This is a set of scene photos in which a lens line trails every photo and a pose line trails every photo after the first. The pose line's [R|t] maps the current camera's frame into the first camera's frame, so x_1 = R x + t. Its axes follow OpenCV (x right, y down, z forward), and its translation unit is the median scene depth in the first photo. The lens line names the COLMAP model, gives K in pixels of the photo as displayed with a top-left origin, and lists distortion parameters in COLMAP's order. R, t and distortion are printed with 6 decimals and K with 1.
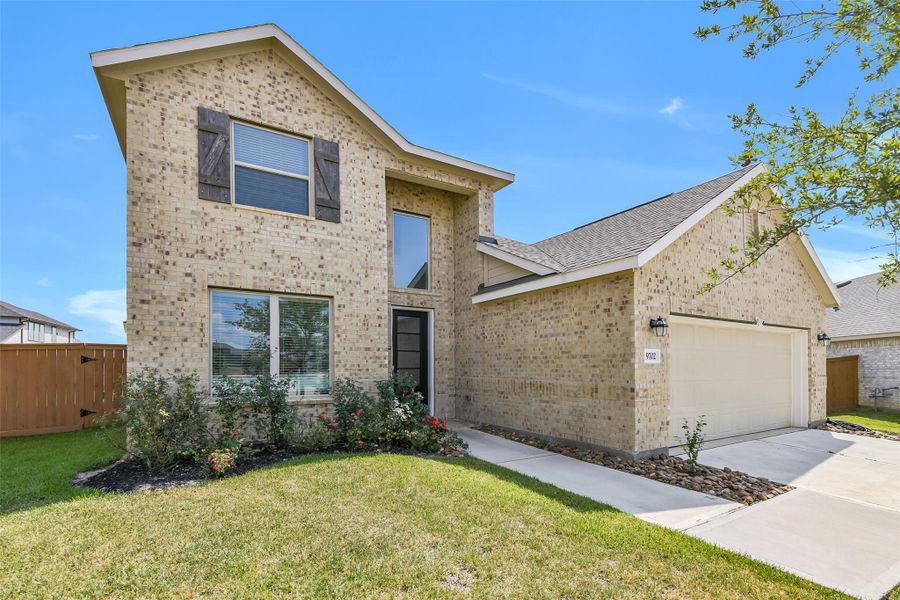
lens RADIAL K [[394.4, 0, 446.8], [0, 394.4, 346.9], [0, 0, 1]] dist [-0.009464, -0.004092]
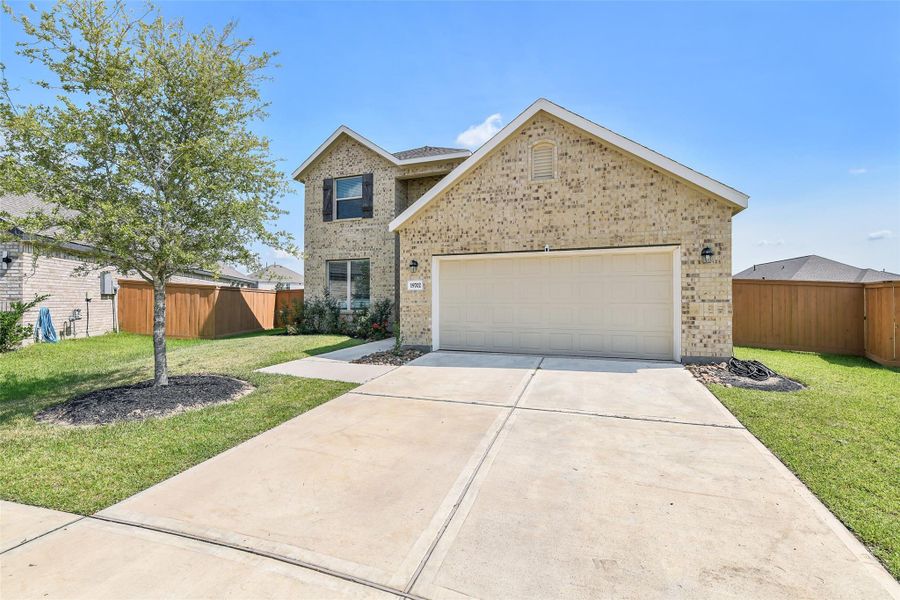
lens RADIAL K [[394.4, 0, 456.1], [0, 394.4, 298.1], [0, 0, 1]] dist [-0.009464, -0.004092]
pose [[0.644469, -0.009347, -0.764573, 1.409702], [0.043163, 0.998776, 0.024173, 0.033813], [0.763411, -0.048580, 0.644084, 0.096317]]
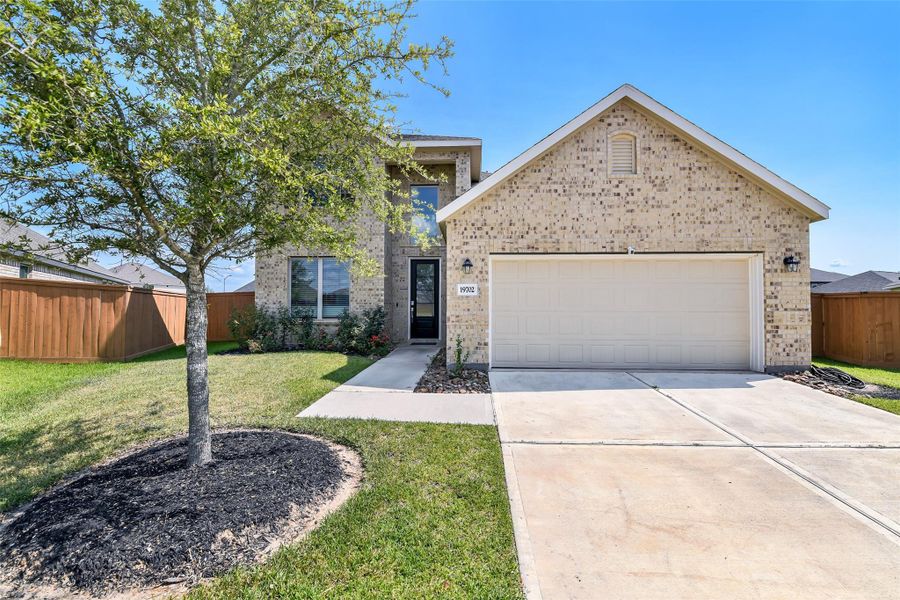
lens RADIAL K [[394.4, 0, 466.9], [0, 394.4, 298.6], [0, 0, 1]] dist [-0.009464, -0.004092]
pose [[0.835591, -0.013431, -0.549187, 0.946677], [0.030212, 0.999312, 0.021528, 0.019474], [0.548520, -0.034580, 0.835422, -0.043004]]
